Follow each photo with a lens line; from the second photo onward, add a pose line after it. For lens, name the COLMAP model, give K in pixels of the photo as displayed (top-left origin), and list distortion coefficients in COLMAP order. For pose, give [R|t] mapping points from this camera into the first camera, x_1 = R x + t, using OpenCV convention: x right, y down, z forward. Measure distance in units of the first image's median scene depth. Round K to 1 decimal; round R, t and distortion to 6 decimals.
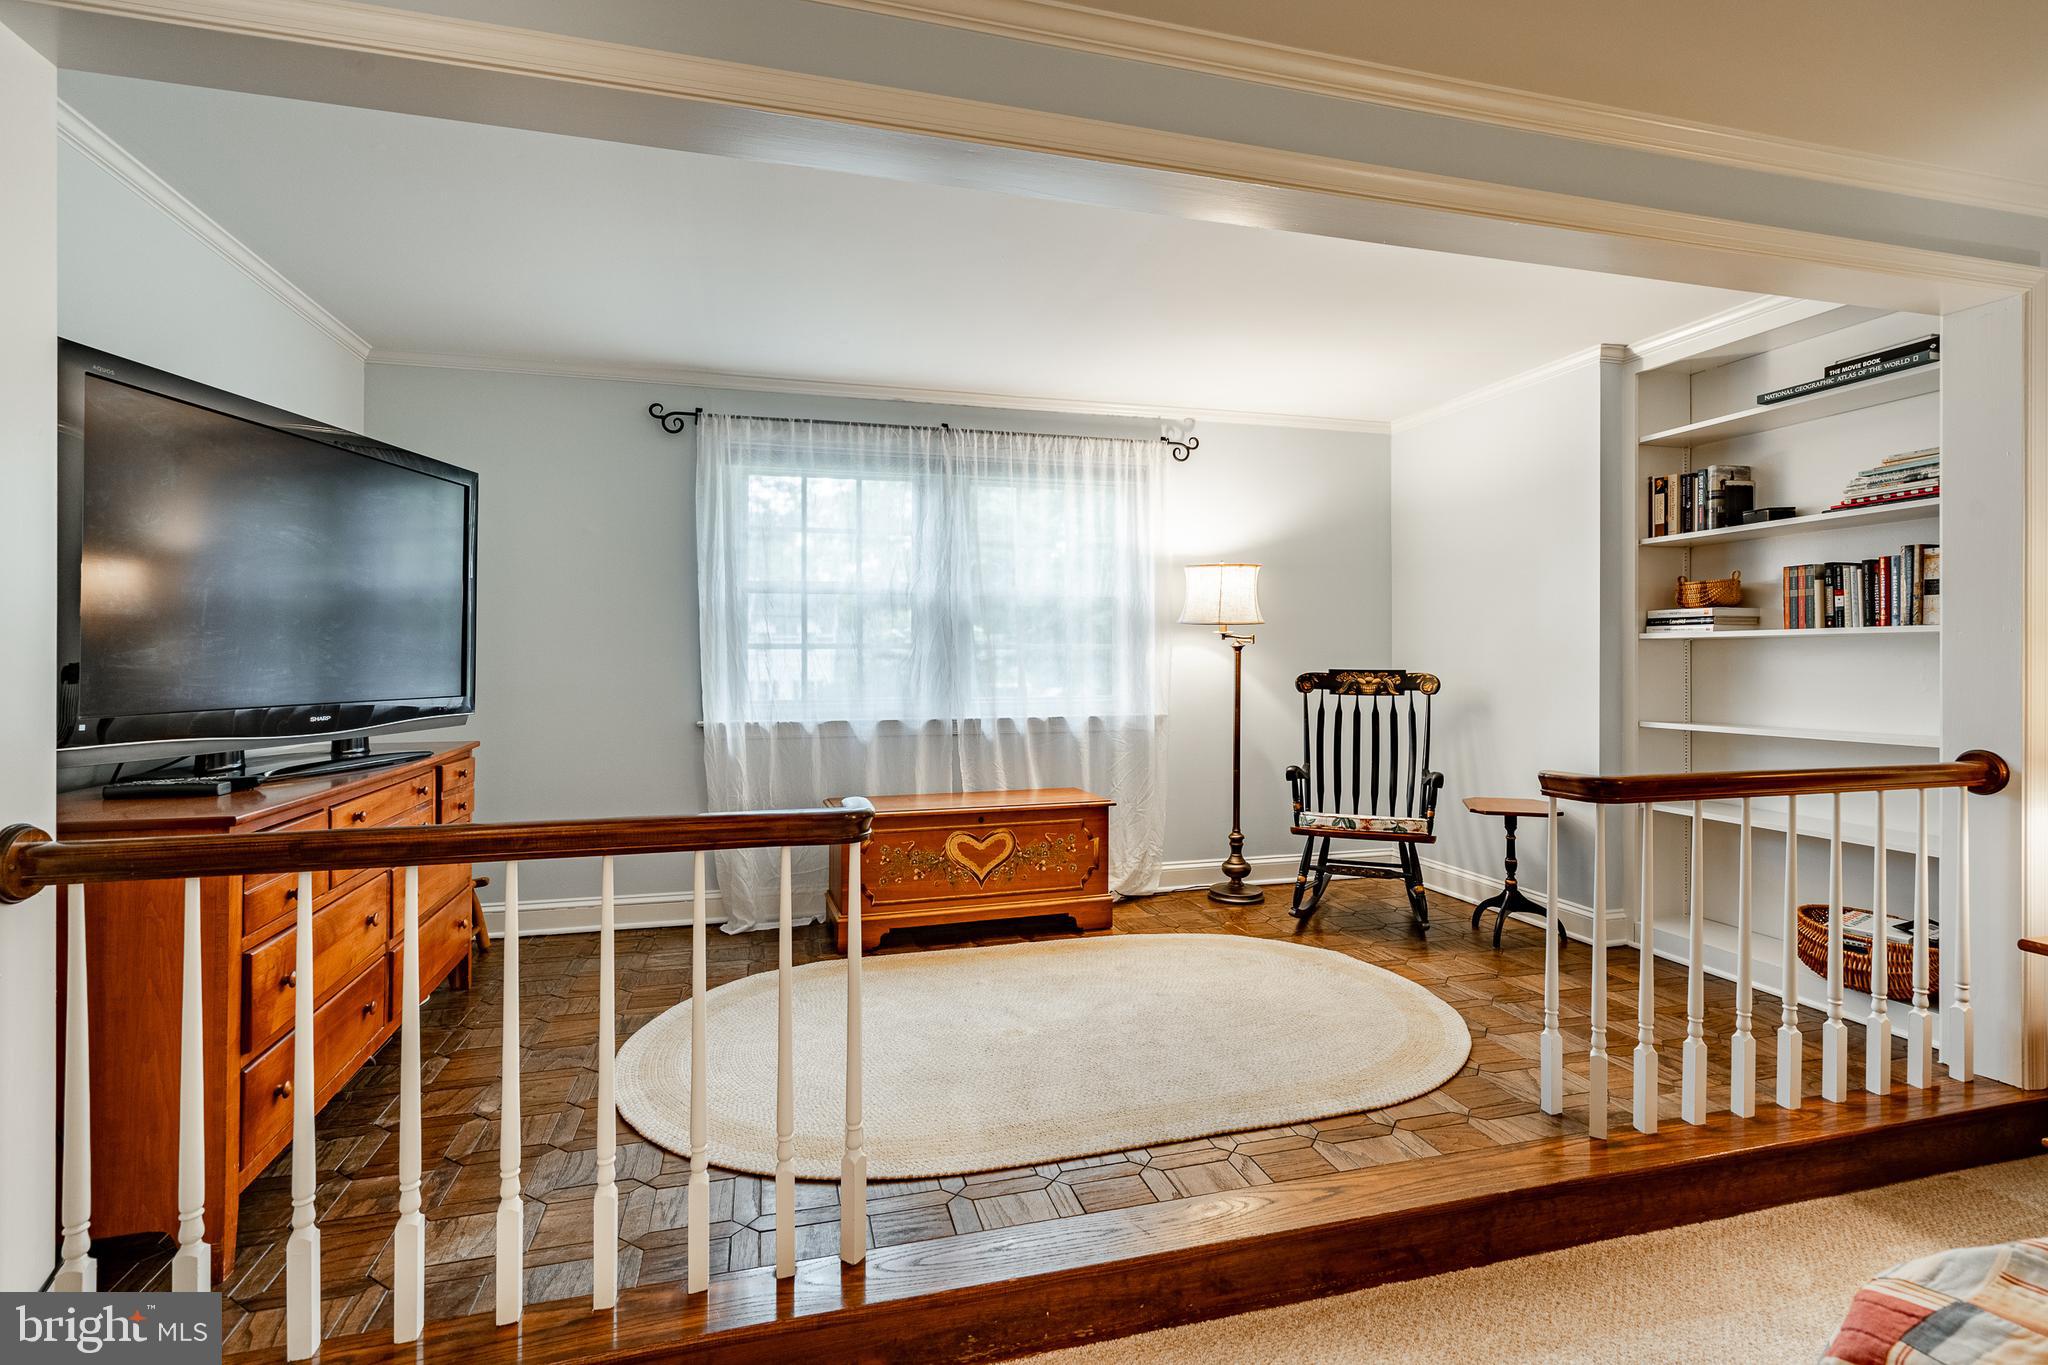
lens RADIAL K [[940.3, 0, 1024.8], [0, 940.3, 672.1], [0, 0, 1]] dist [-0.005103, 0.002252]
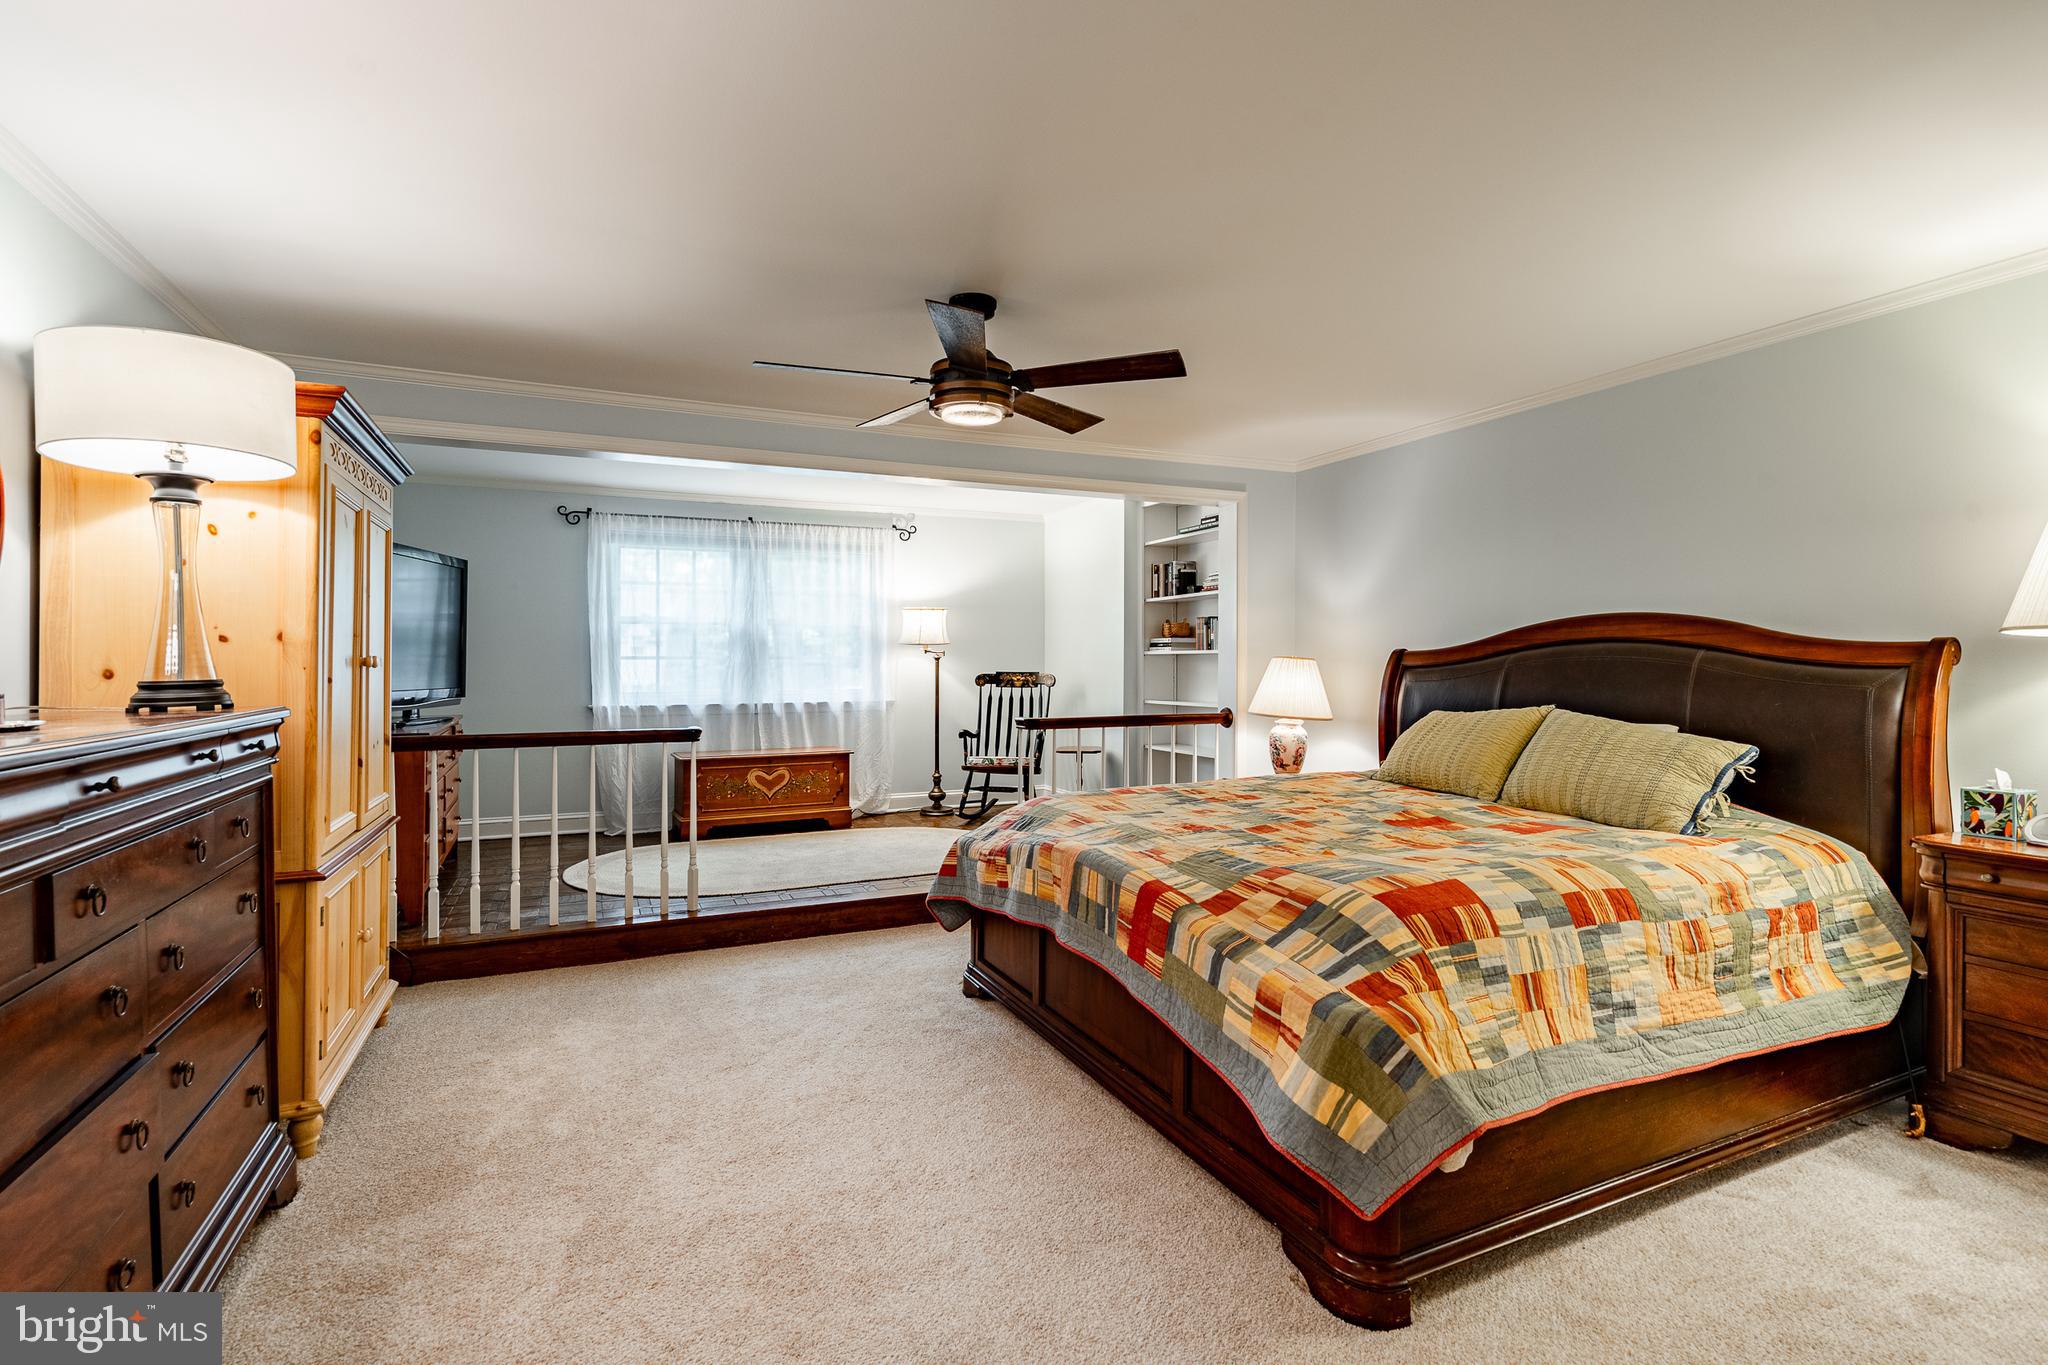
lens RADIAL K [[940.3, 0, 1013.3], [0, 940.3, 667.5], [0, 0, 1]] dist [-0.005103, 0.002252]
pose [[0.988142, -0.000842, 0.153539, 0.113074], [0.002272, 0.999956, -0.009141, 0.004719], [-0.153524, 0.009381, 0.988100, -0.652124]]
